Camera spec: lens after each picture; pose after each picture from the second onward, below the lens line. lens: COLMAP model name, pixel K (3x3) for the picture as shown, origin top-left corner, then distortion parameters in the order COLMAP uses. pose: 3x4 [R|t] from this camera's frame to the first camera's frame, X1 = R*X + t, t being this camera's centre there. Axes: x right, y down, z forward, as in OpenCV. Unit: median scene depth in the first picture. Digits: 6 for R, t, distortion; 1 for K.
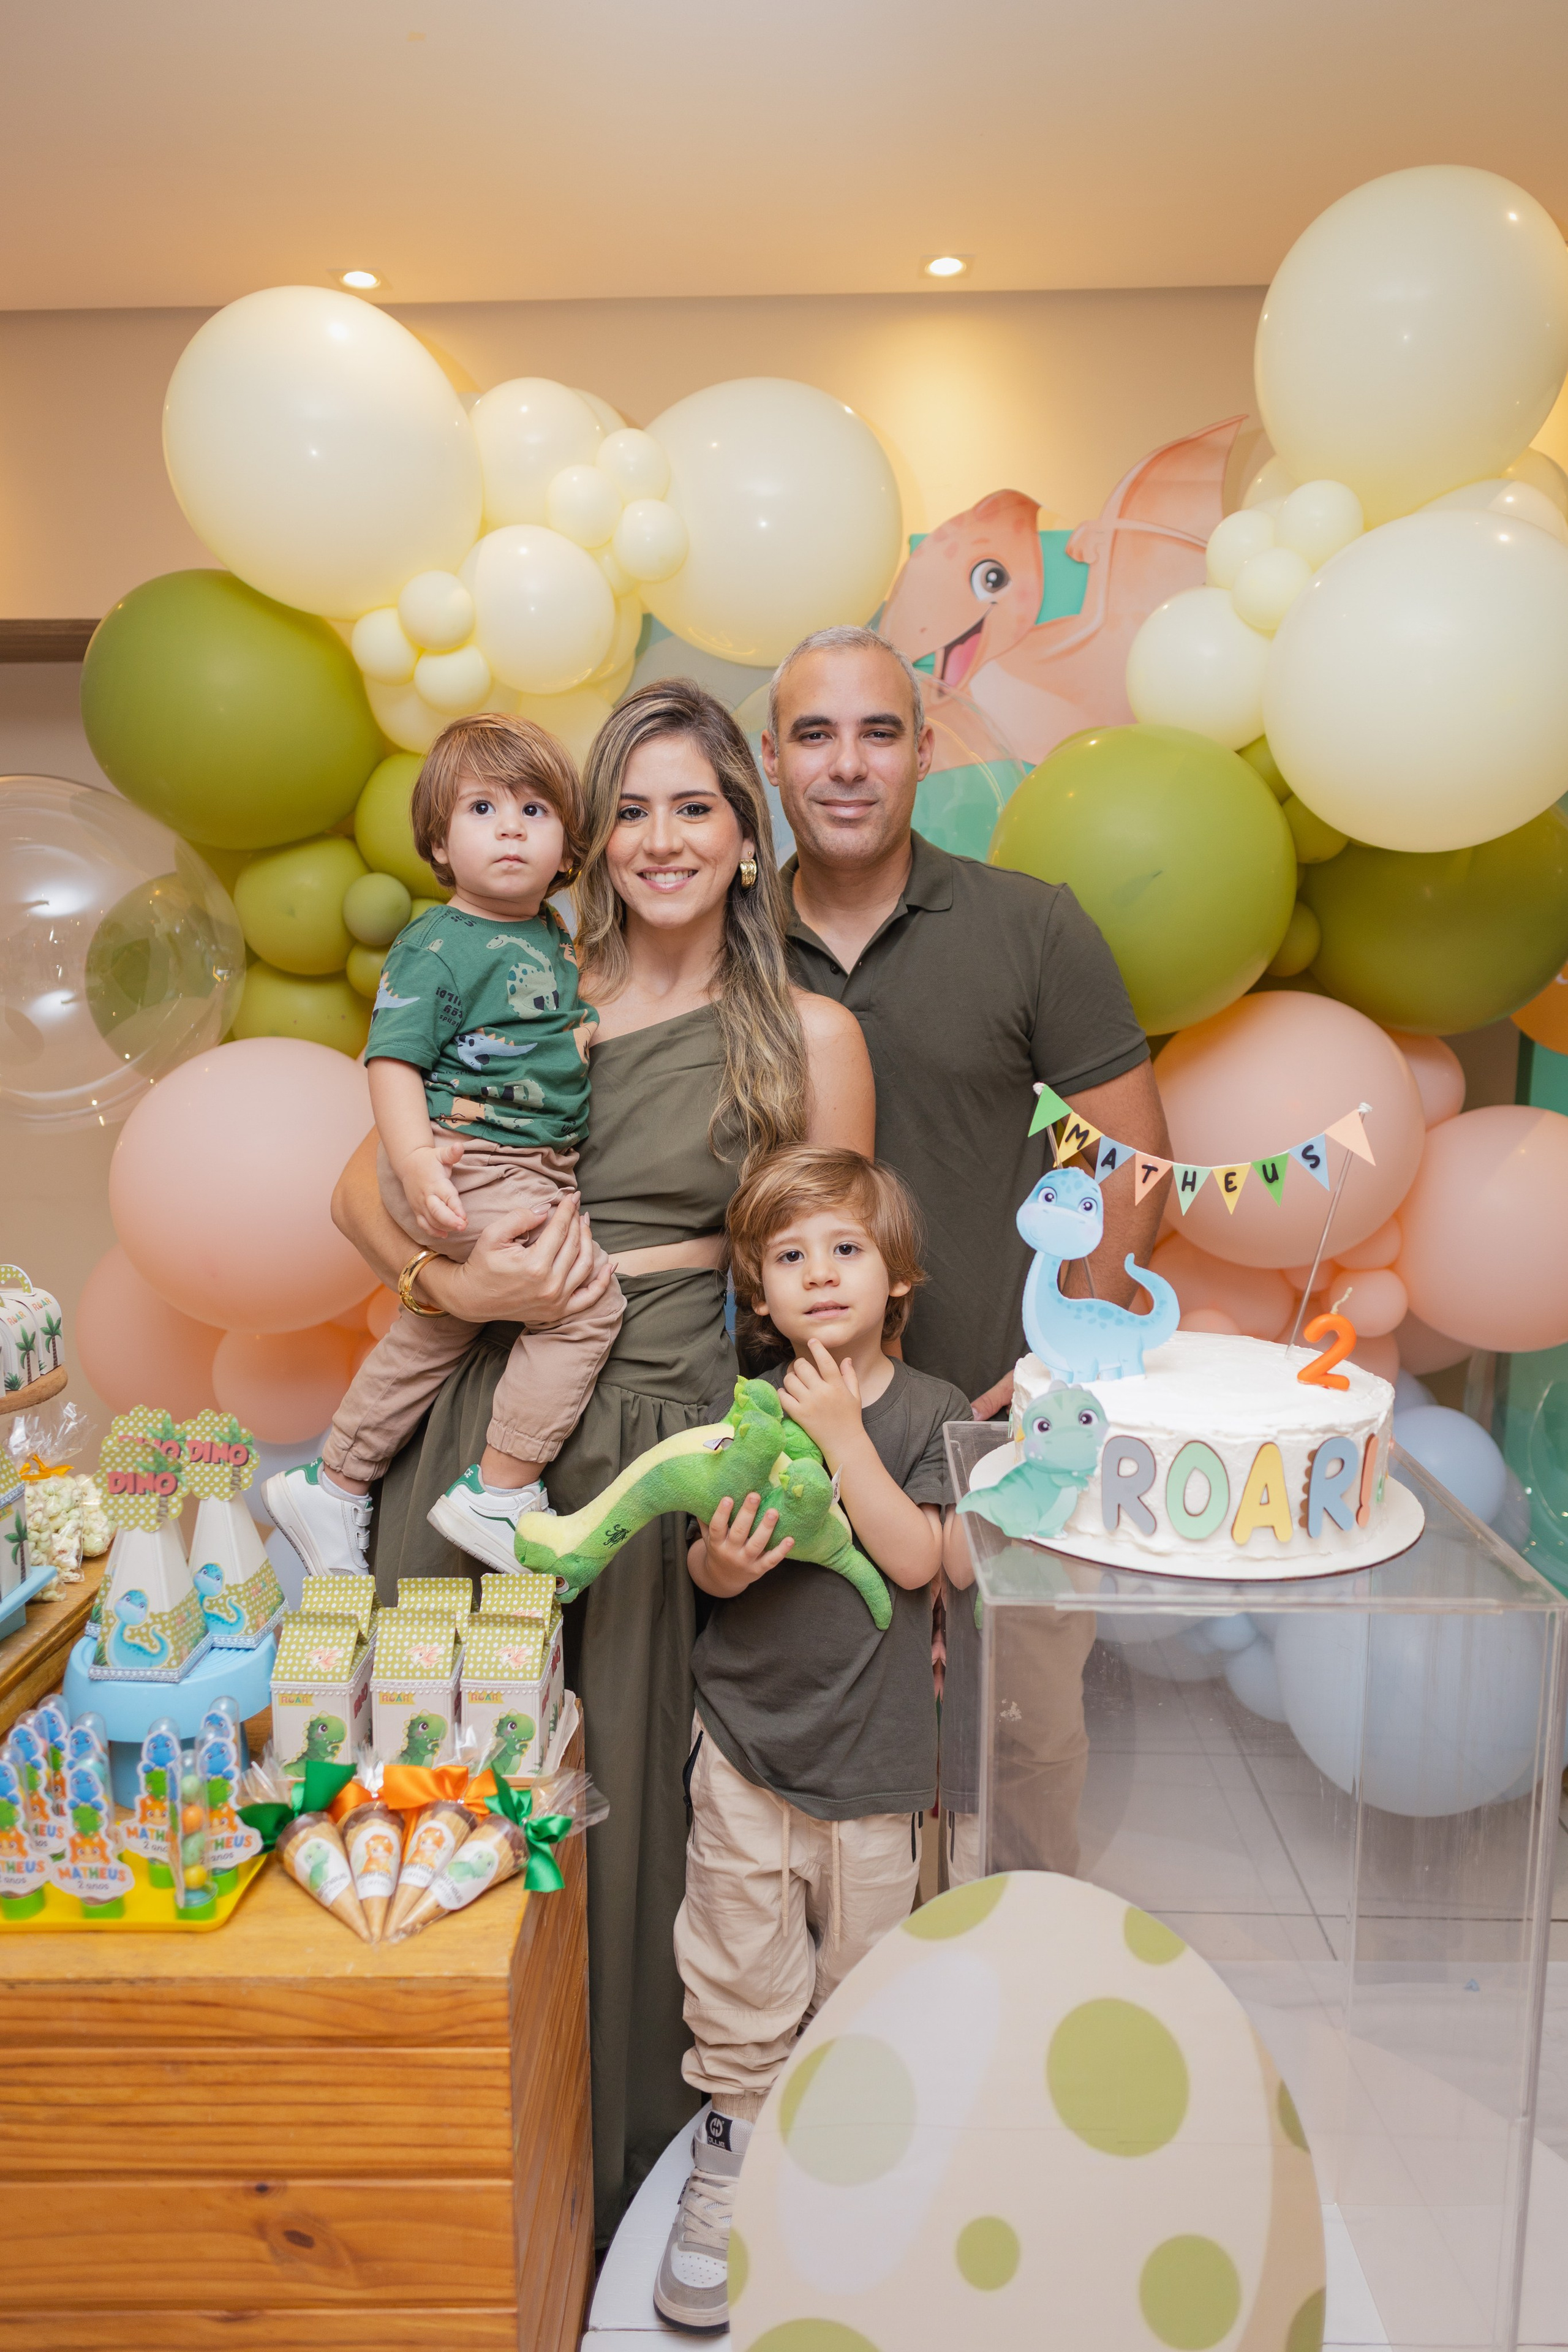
lens RADIAL K [[1584.7, 0, 791.9], [0, 1584.7, 1176.6], [0, 0, 1]] dist [0.006685, -0.002890]
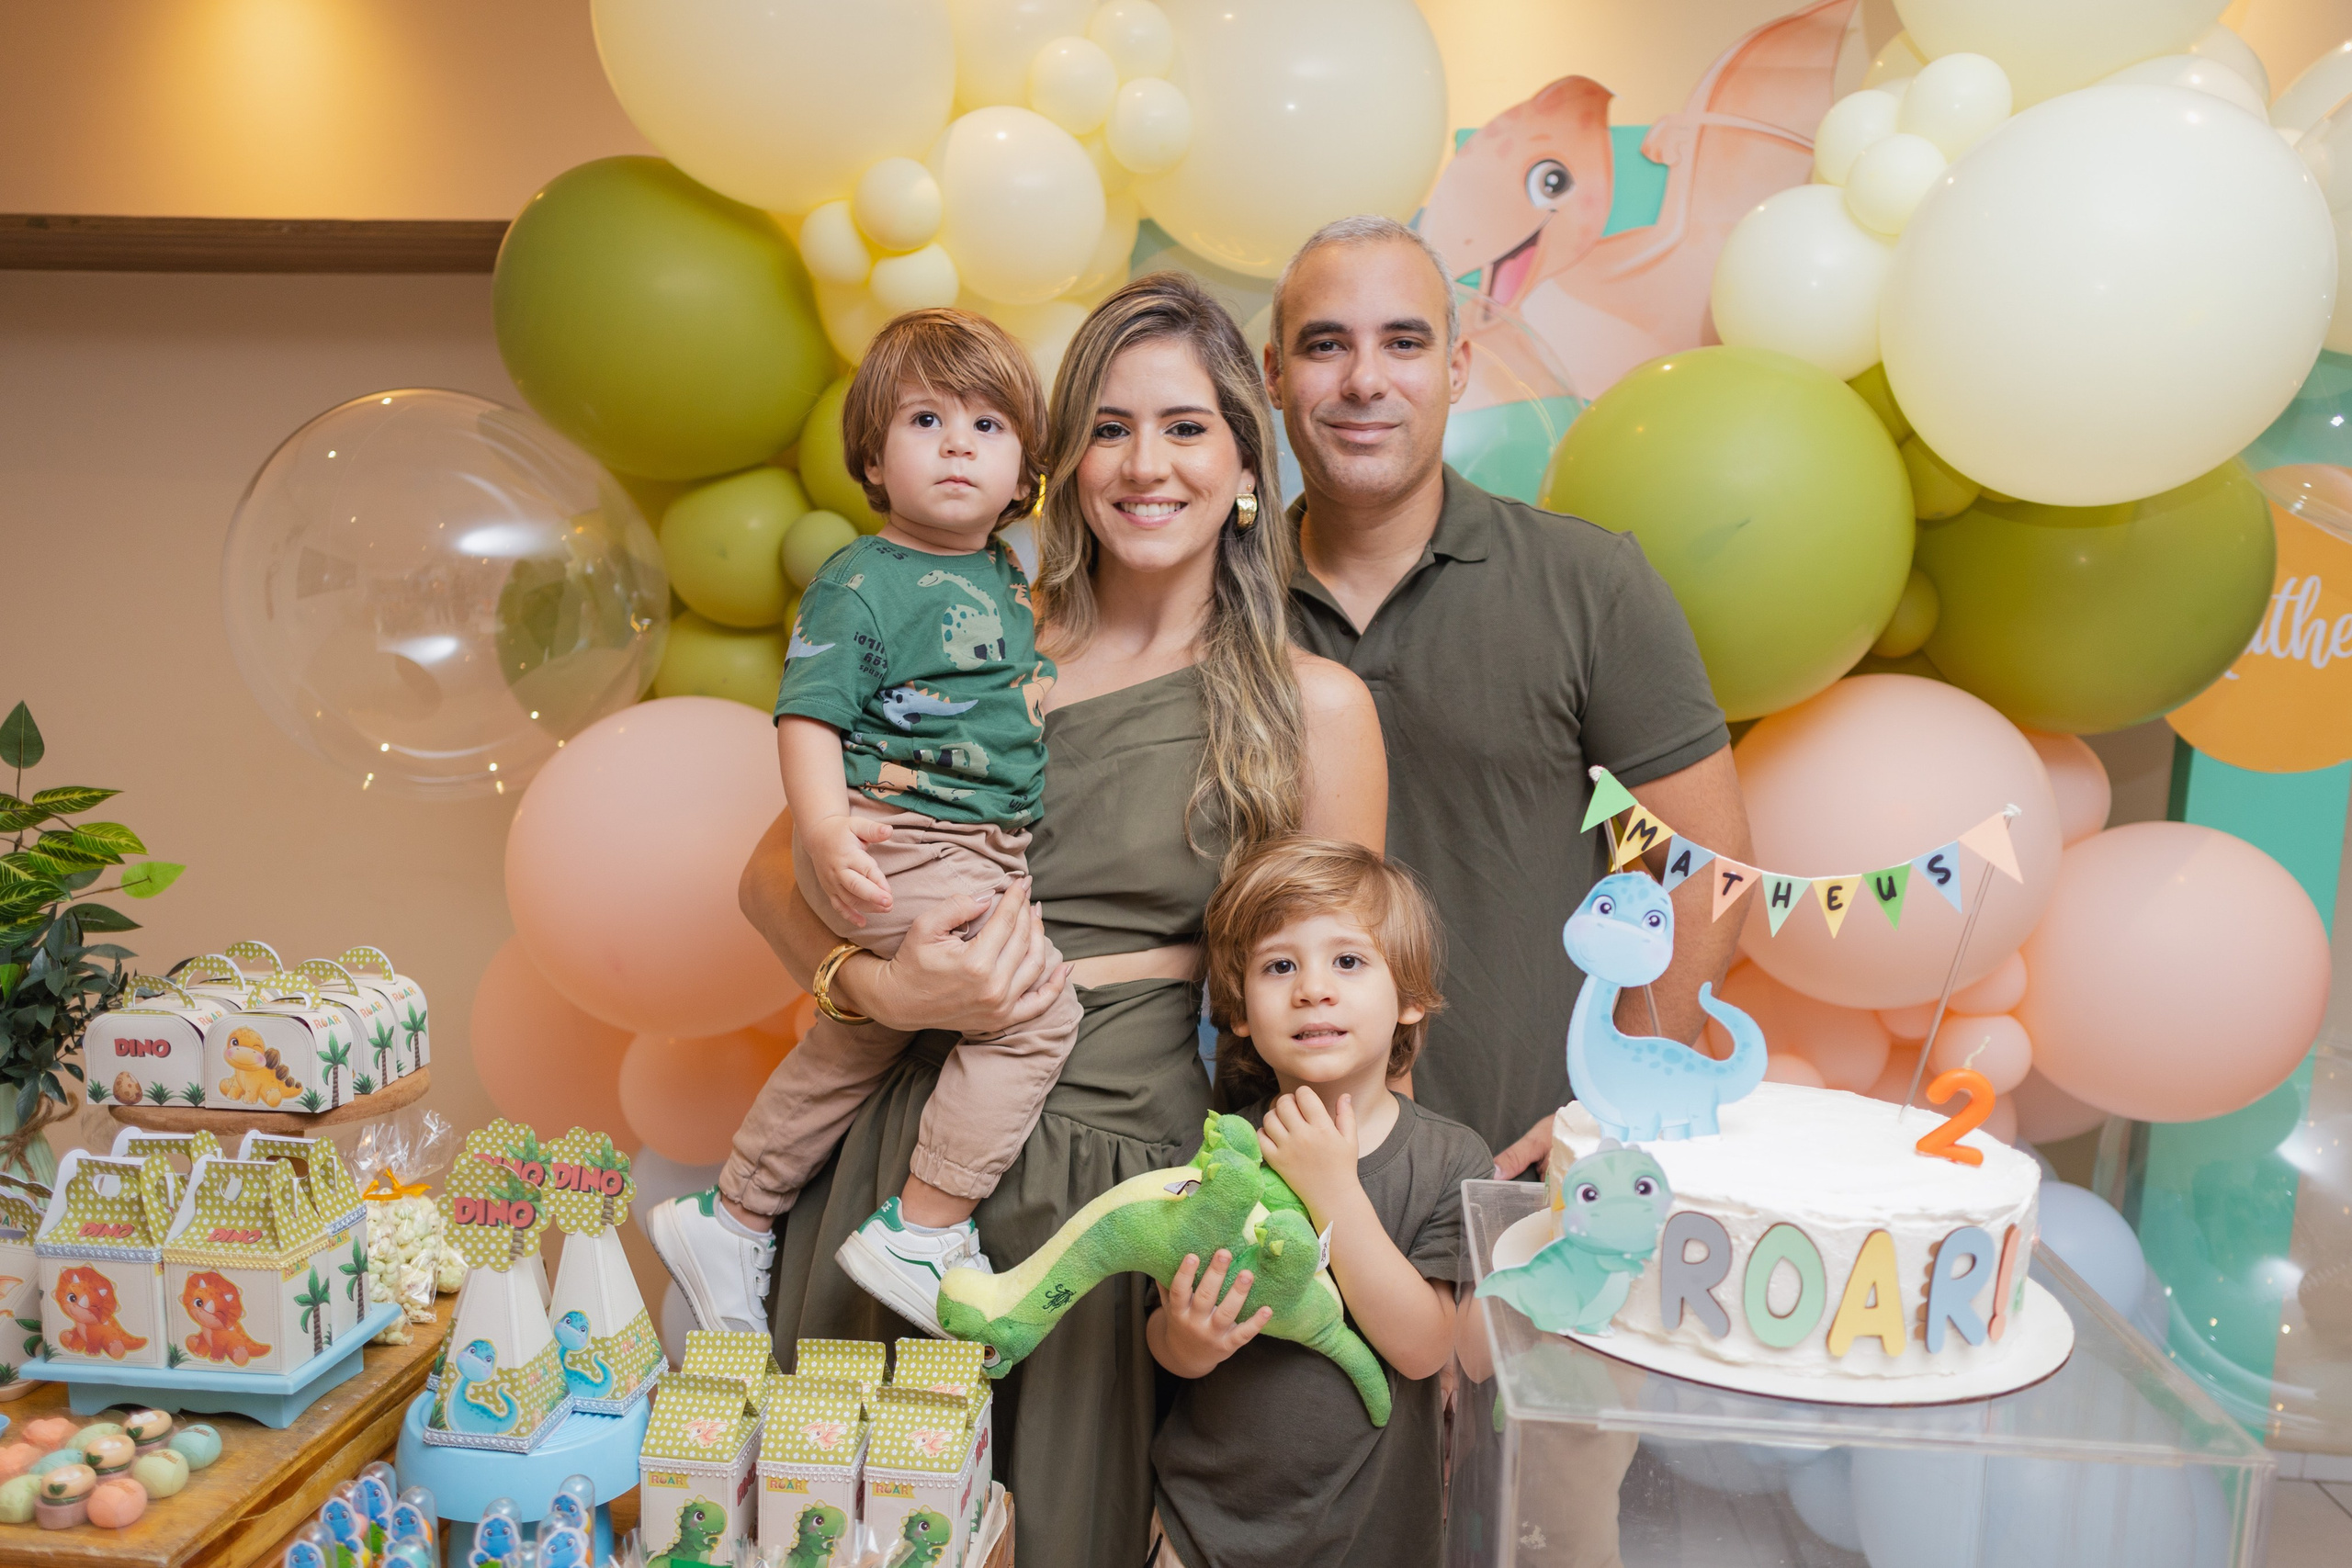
lens RADIAL K [[1764.3, 0, 1188.7], [0, 1764.3, 878.4], [0, 0, 1]] dist [0.005360, -0.006767]
pose [[0.997523, 0.034045, -0.061557, 0.006712], [-0.034219, 0.999413, -0.001779, 0.006756], [0.061461, 0.003881, 0.998102, 0.097441]]
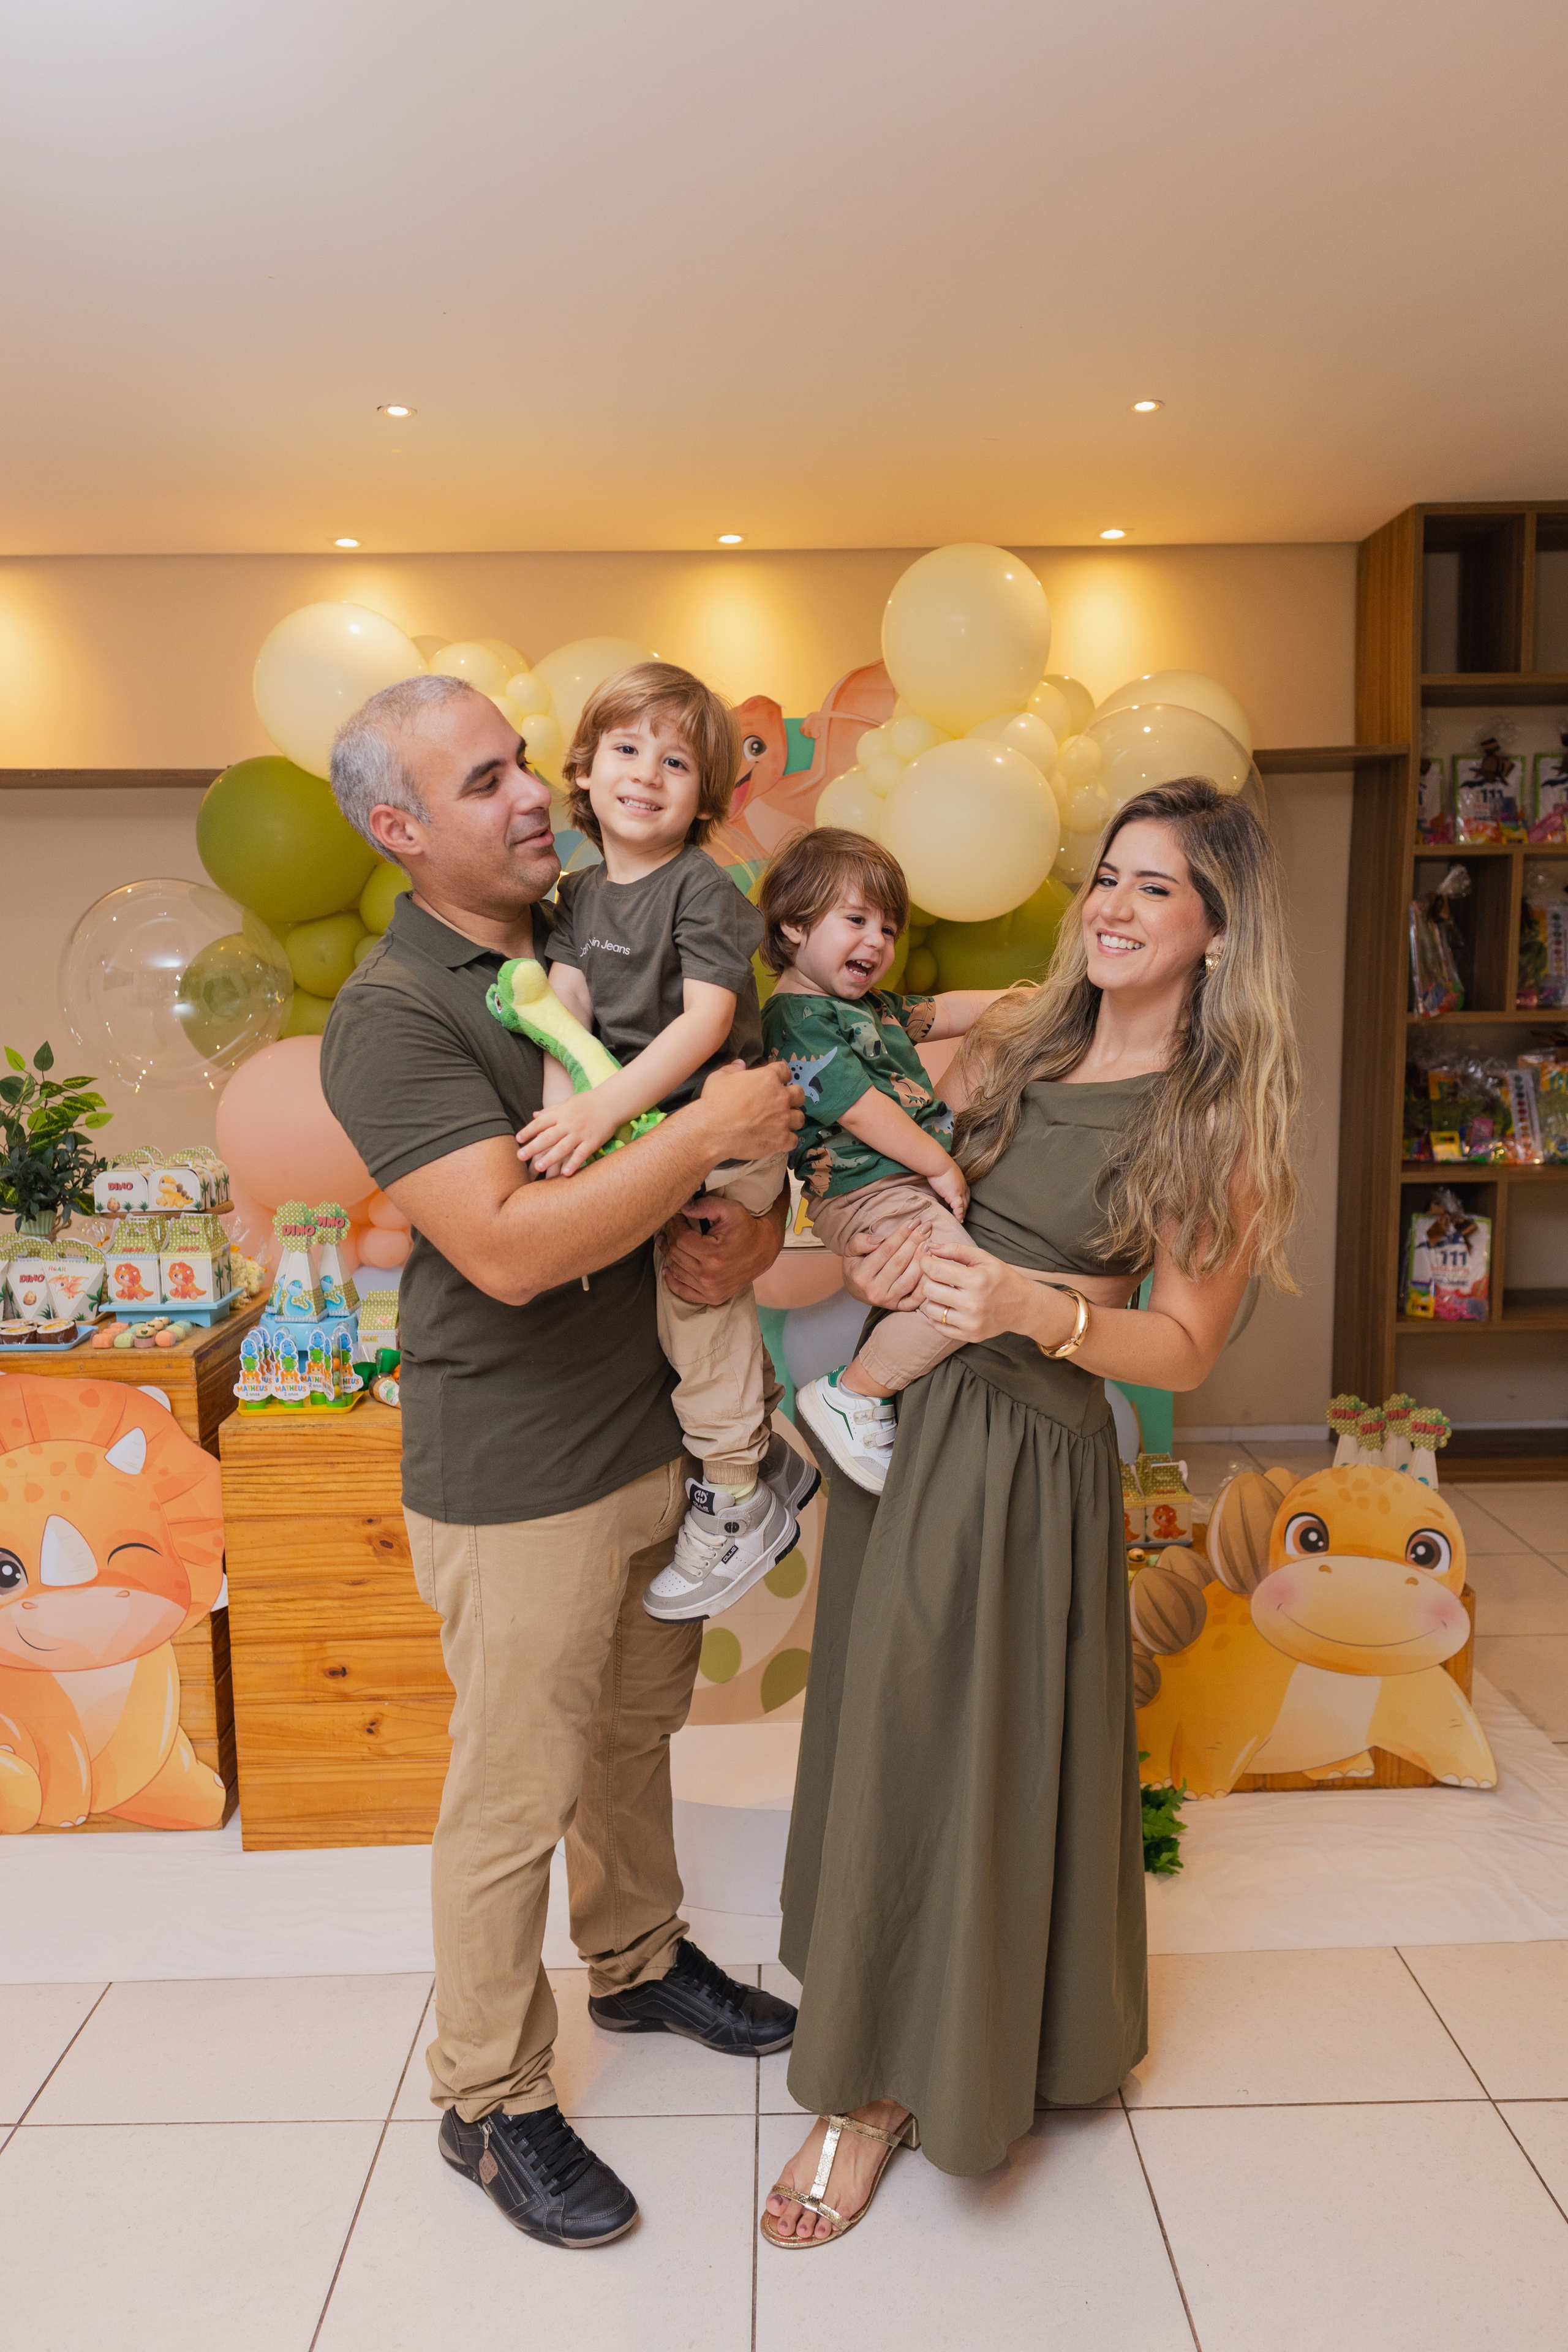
lens RADIAL K [[1589.3, 0, 790.7], [0, 1589.3, 1172.7], [0, 0, 1]] dist [0.005016, -0.001289]
pose [[0.998463, -0.015419, 0.053241, 0.142486], [0.016639, 0.999607, -0.022553, 0.181823], [-0.052872, 0.023404, 0.998327, -1.210881]]
